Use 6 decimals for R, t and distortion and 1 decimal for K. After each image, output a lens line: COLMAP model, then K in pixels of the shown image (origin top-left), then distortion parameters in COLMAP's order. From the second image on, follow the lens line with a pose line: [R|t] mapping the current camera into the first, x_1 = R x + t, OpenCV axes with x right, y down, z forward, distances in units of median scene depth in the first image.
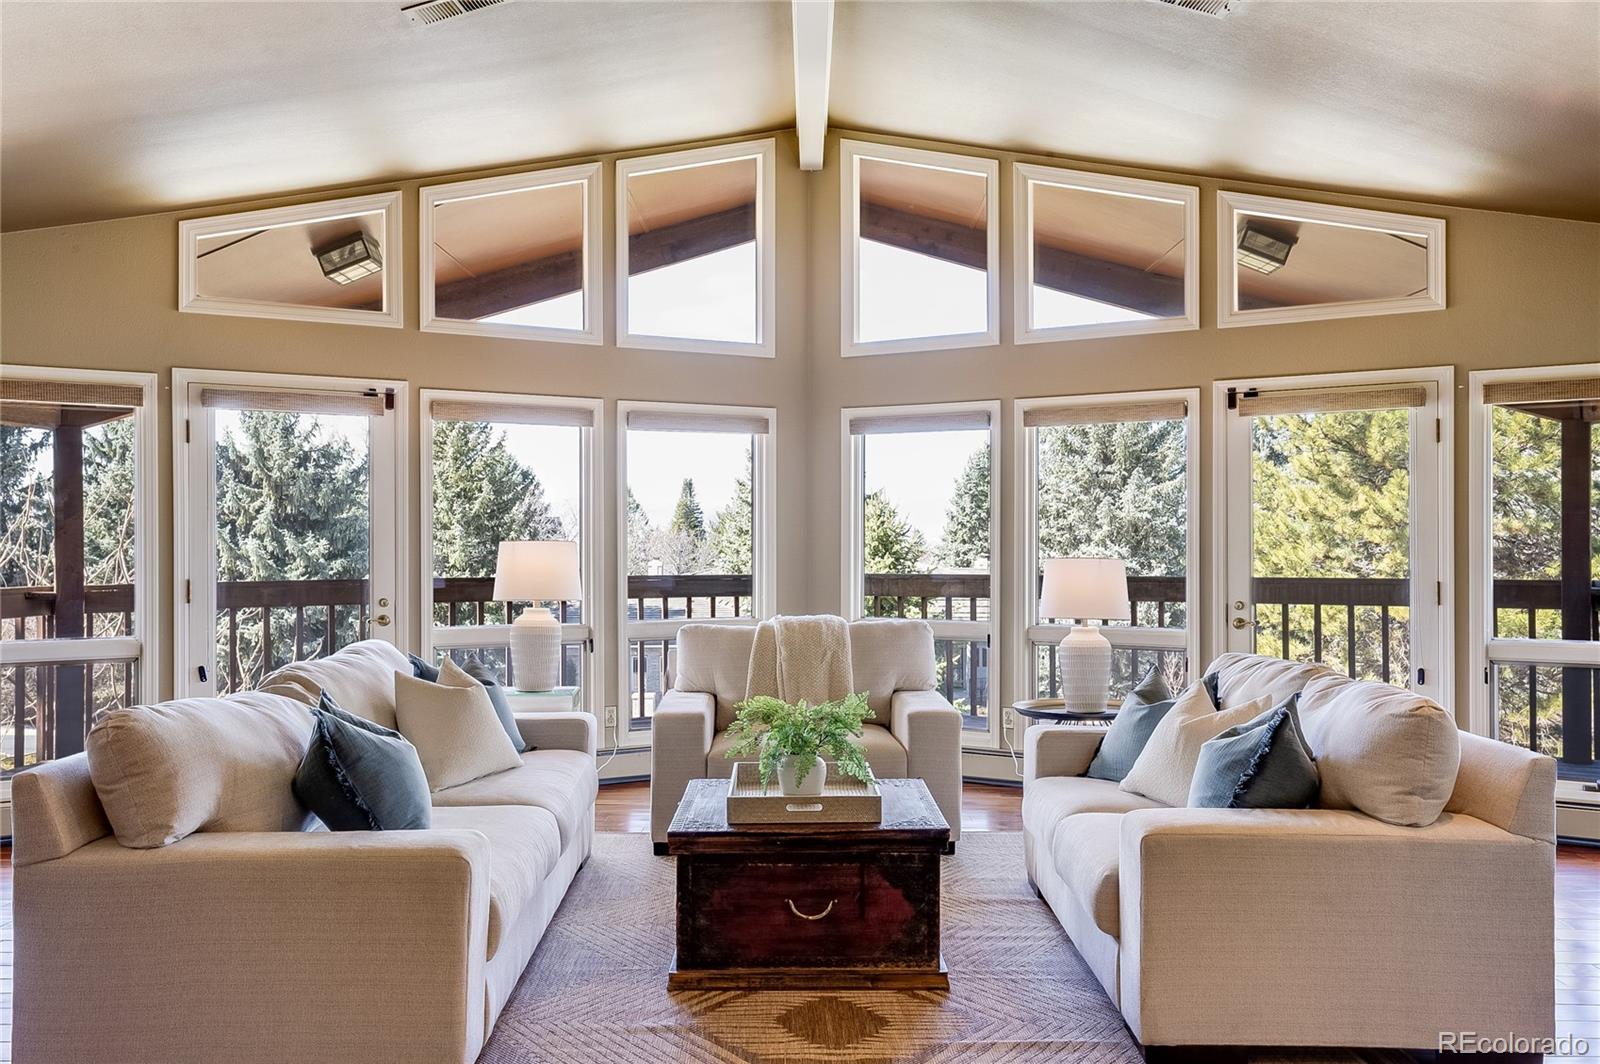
lens RADIAL K [[1336.6, 0, 792.2], [0, 1336.6, 544.0], [0, 0, 1]] dist [0.035513, 0.003170]
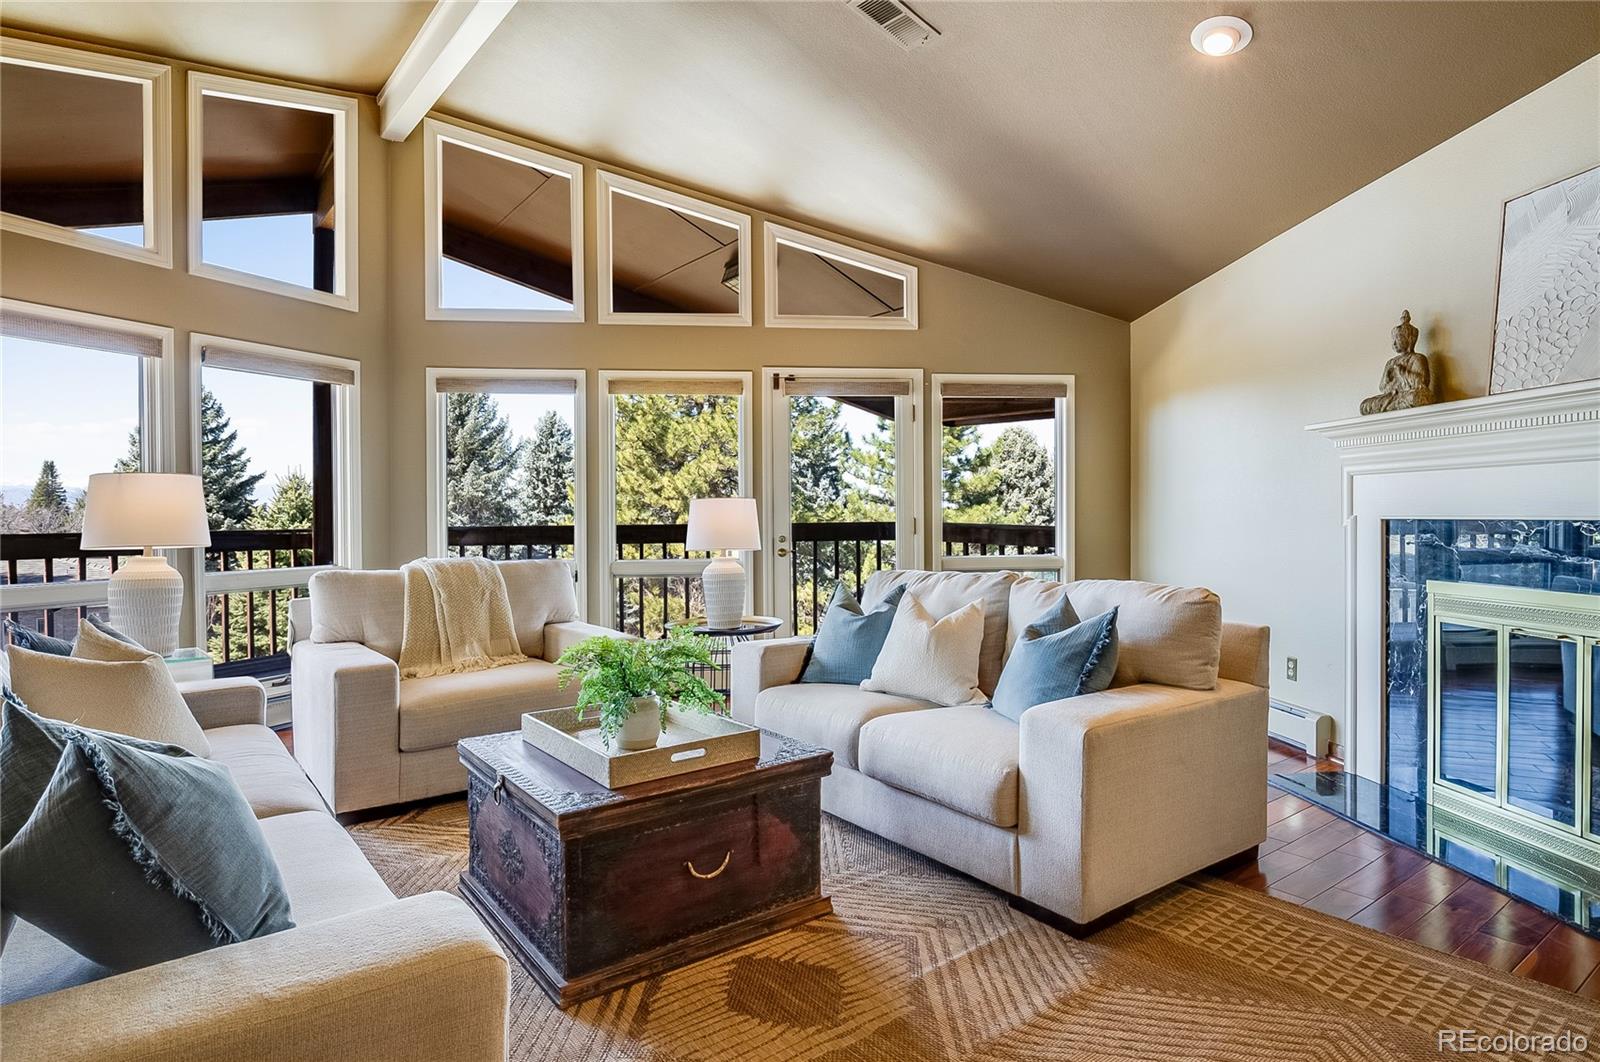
lens RADIAL K [[880.6, 0, 800.5], [0, 880.6, 528.2], [0, 0, 1]] dist [-0.017296, 0.003122]
pose [[0.800109, -0.014322, 0.599683, -0.169820], [0.006804, 0.999867, 0.014802, 0.022339], [-0.599816, -0.007763, 0.800101, 0.293260]]
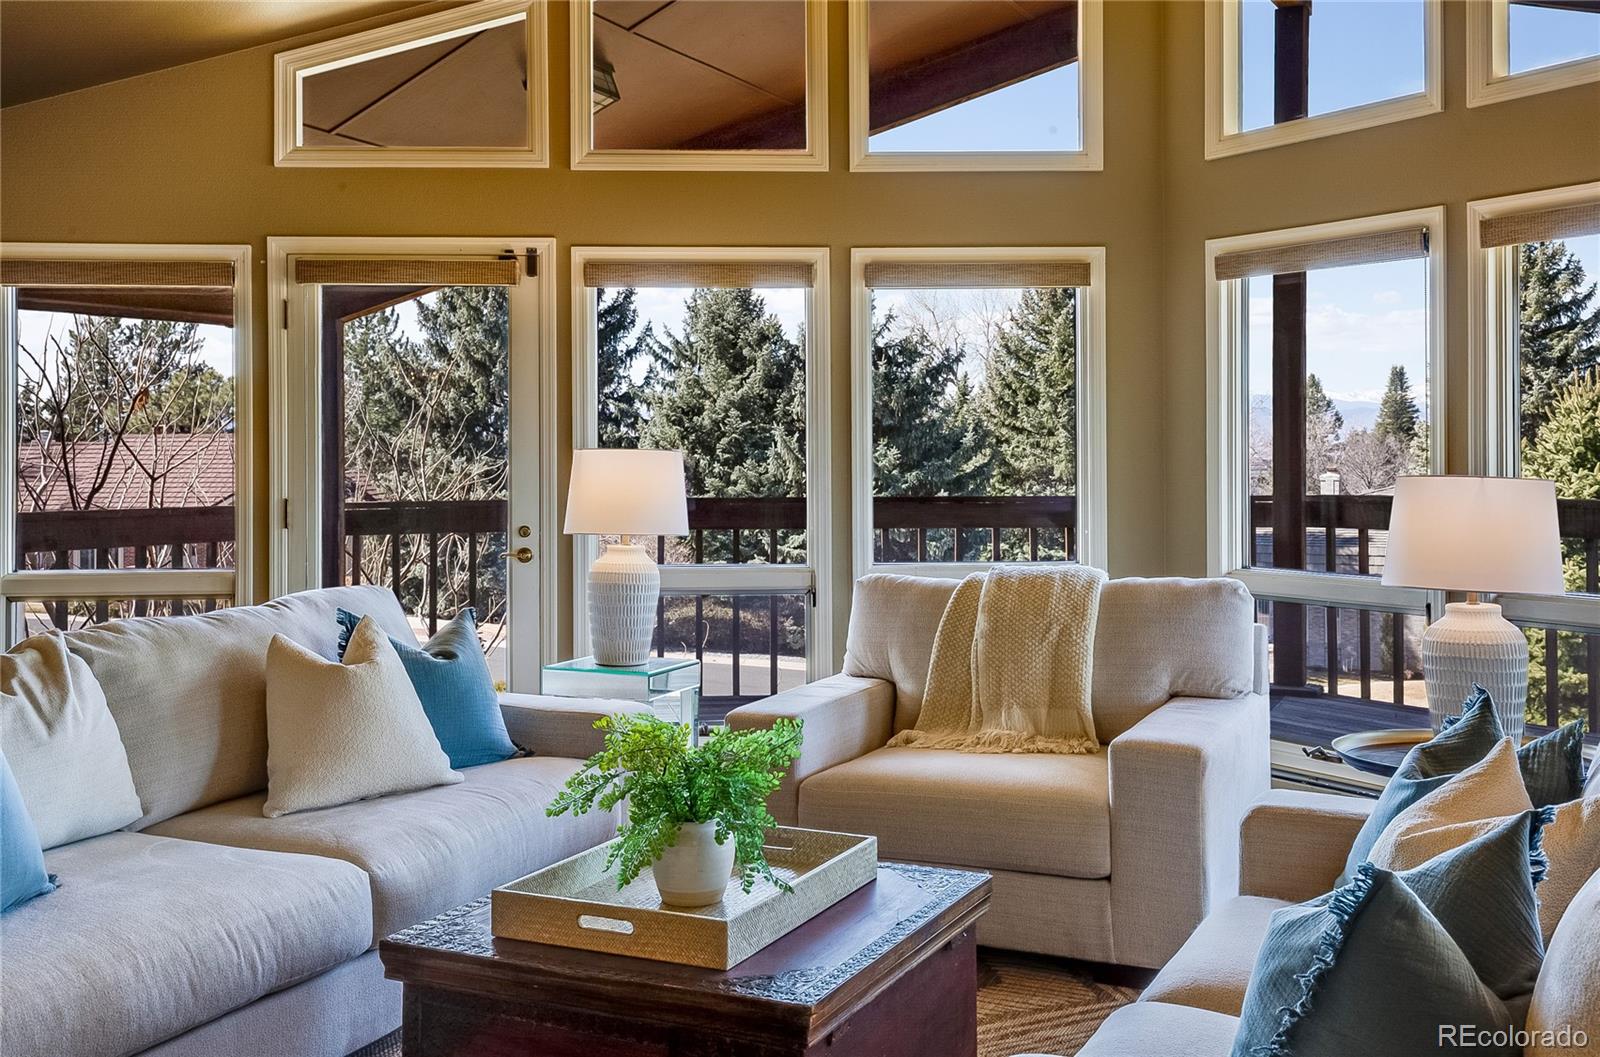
lens RADIAL K [[1579.9, 0, 788.4], [0, 1579.9, 446.9], [0, 0, 1]] dist [0.061943, 0.000000]
pose [[0.896606, -0.005035, -0.442800, 0.224311], [0.003493, 0.999985, -0.004299, 0.000229], [0.442815, 0.002308, 0.896610, 0.263413]]
